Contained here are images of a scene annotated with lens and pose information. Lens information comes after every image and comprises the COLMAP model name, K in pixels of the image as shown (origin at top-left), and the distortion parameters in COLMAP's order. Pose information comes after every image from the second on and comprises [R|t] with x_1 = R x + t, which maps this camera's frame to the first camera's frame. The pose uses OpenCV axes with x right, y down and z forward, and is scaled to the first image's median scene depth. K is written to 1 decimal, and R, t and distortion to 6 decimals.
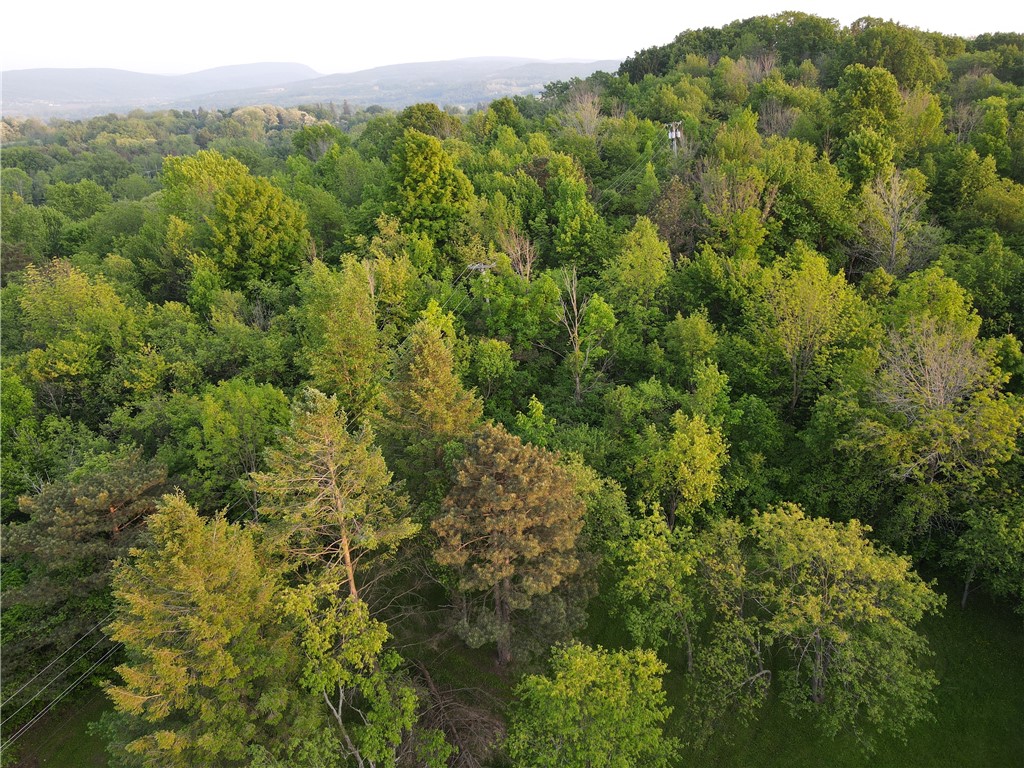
lens RADIAL K [[748.2, 0, 508.4], [0, 748.2, 387.8], [0, 0, 1]] dist [0.002982, 0.026519]
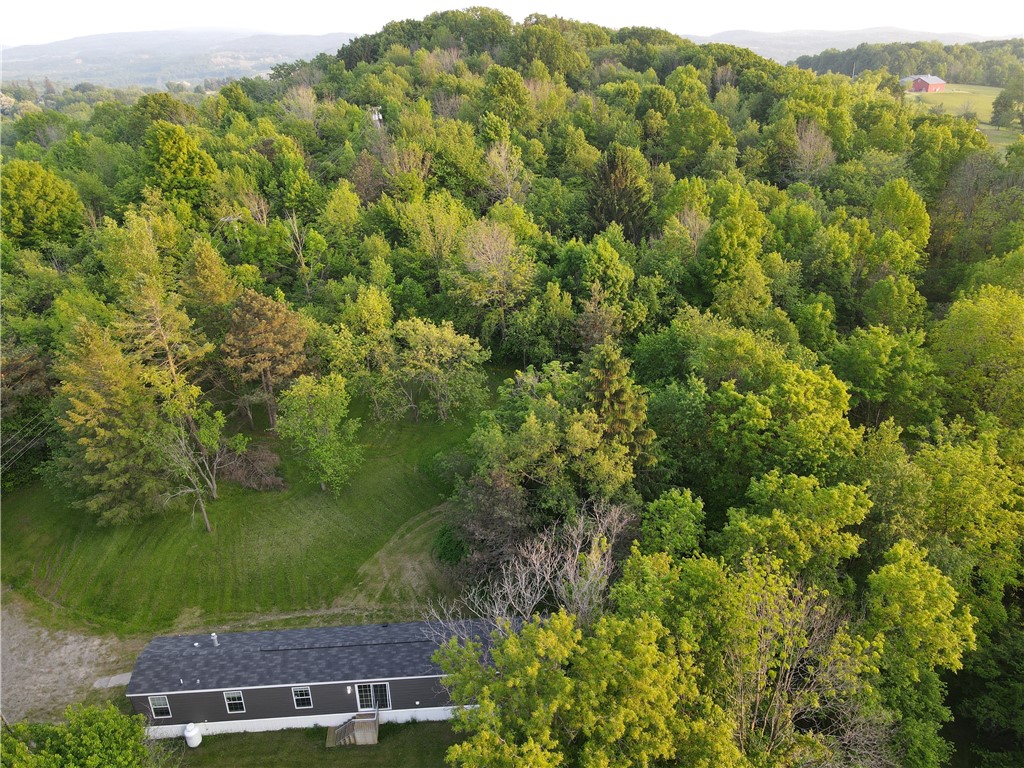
lens RADIAL K [[748.2, 0, 508.4], [0, 748.2, 387.8], [0, 0, 1]] dist [0.002982, 0.026519]
pose [[0.949033, -0.129626, 0.287287, 0.012692], [0.120800, 0.991500, 0.048320, 0.139912], [-0.291108, -0.011153, 0.956625, -0.479455]]
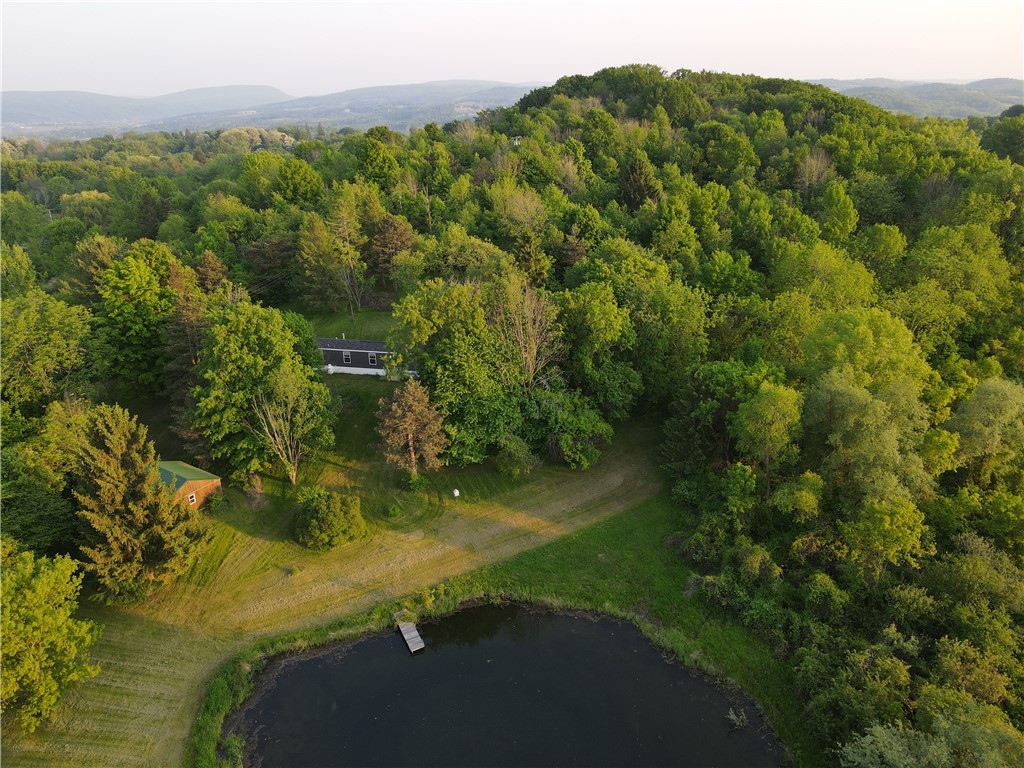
lens RADIAL K [[748.2, 0, 508.4], [0, 748.2, 387.8], [0, 0, 1]] dist [0.002982, 0.026519]
pose [[0.999315, -0.013056, 0.034632, 0.215135], [0.013945, 0.999577, -0.025532, 0.505592], [-0.034284, 0.025998, 0.999074, -1.340908]]
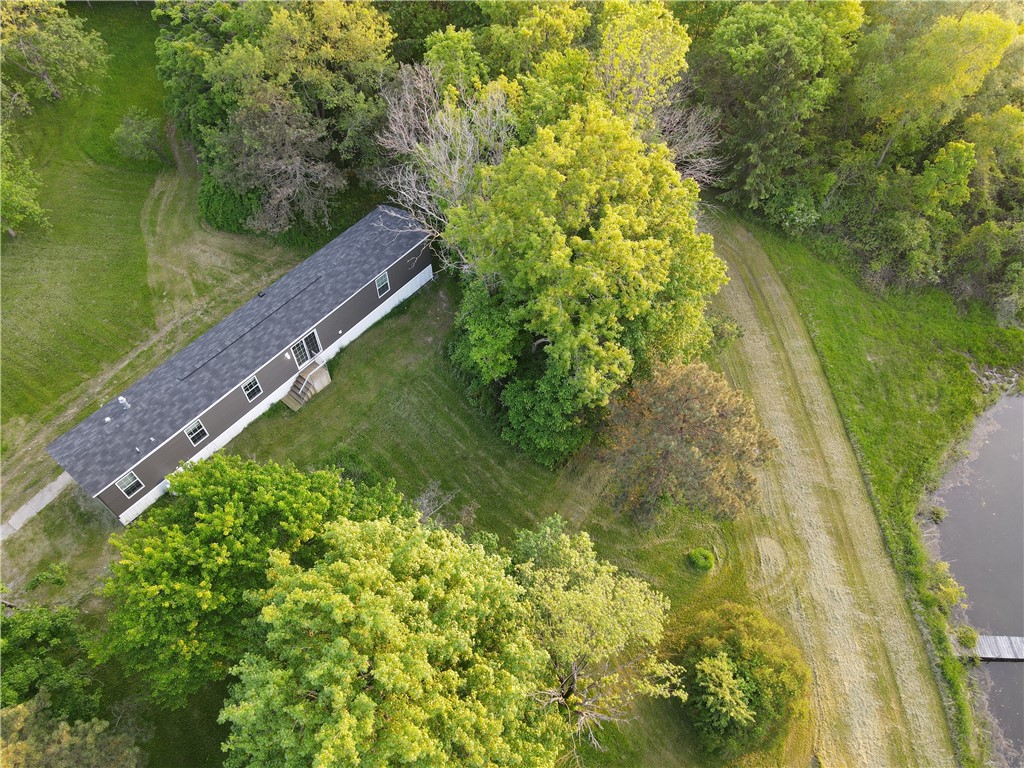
lens RADIAL K [[748.2, 0, 508.4], [0, 748.2, 387.8], [0, 0, 1]] dist [0.002982, 0.026519]
pose [[0.423676, -0.728355, 0.538515, -0.246584], [0.352242, 0.680195, 0.642854, 0.082504], [-0.834521, -0.082674, 0.544739, -0.346439]]
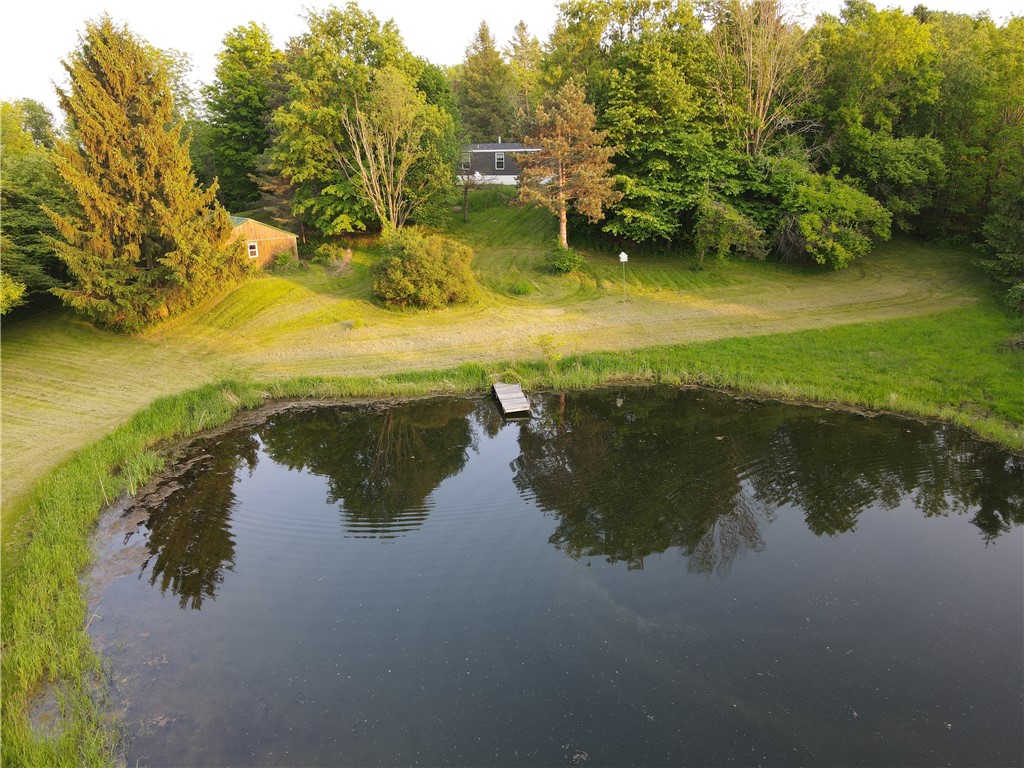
lens RADIAL K [[748.2, 0, 508.4], [0, 748.2, 387.8], [0, 0, 1]] dist [0.002982, 0.026519]
pose [[0.971060, 0.072797, -0.227471, 0.238925], [-0.093624, 0.992214, -0.082138, 0.835203], [0.219720, 0.101058, 0.970315, -0.887380]]
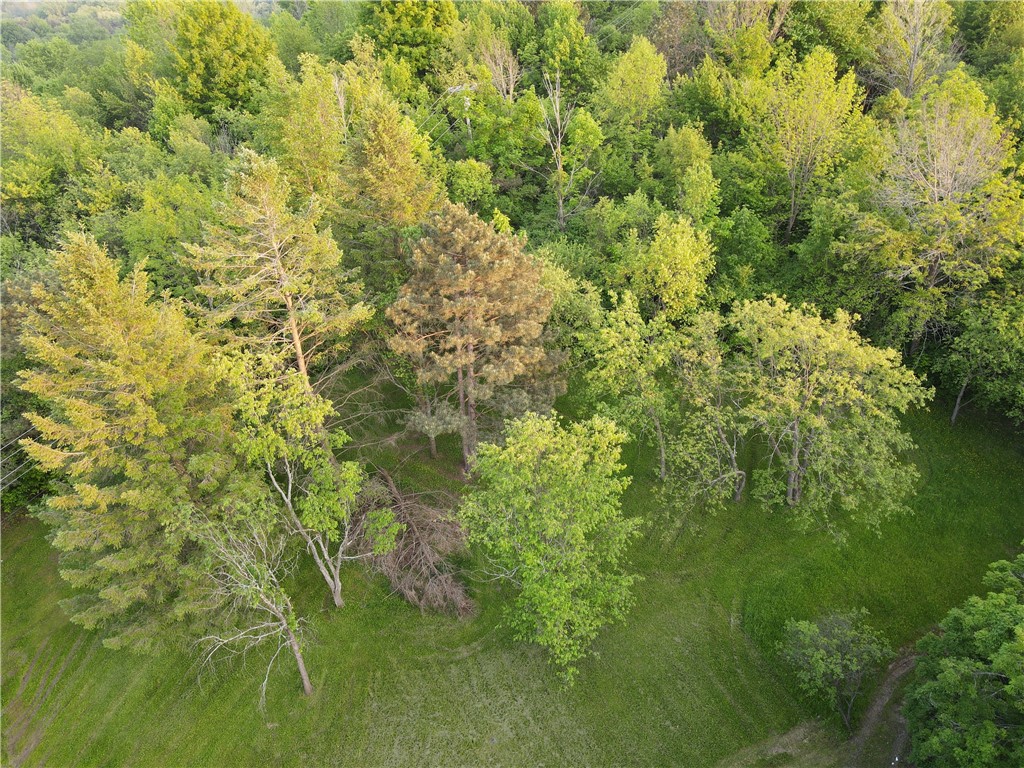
lens RADIAL K [[747.6, 0, 509.2], [0, 747.6, 385.7], [0, 0, 1]] dist [0.014055, 0.009411]
pose [[0.999959, 0.006726, -0.005991, 0.027969], [-0.005908, 0.991831, 0.127423, 0.077589], [0.006799, -0.127382, 0.991830, 0.033191]]
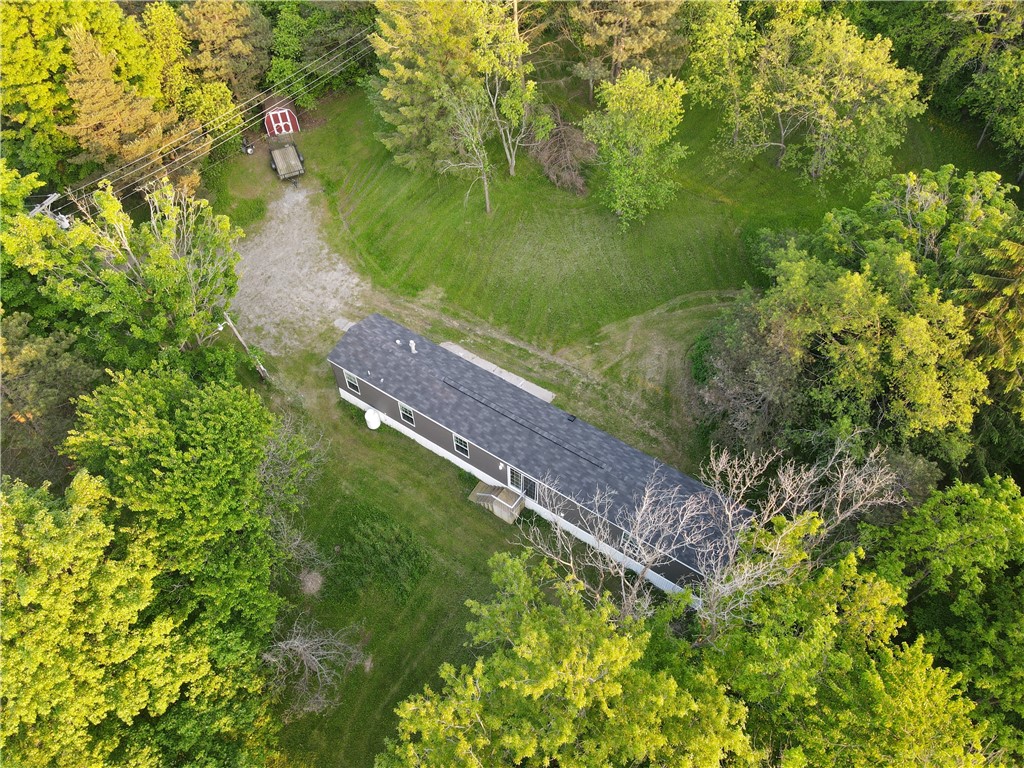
lens RADIAL K [[749.0, 0, 502.6], [0, 749.0, 390.6], [0, 0, 1]] dist [0.002469, 0.000175]
pose [[0.941206, 0.268009, -0.205673, 0.136645], [-0.131845, 0.851931, 0.506784, 0.063972], [0.311042, -0.449872, 0.837179, -0.299212]]
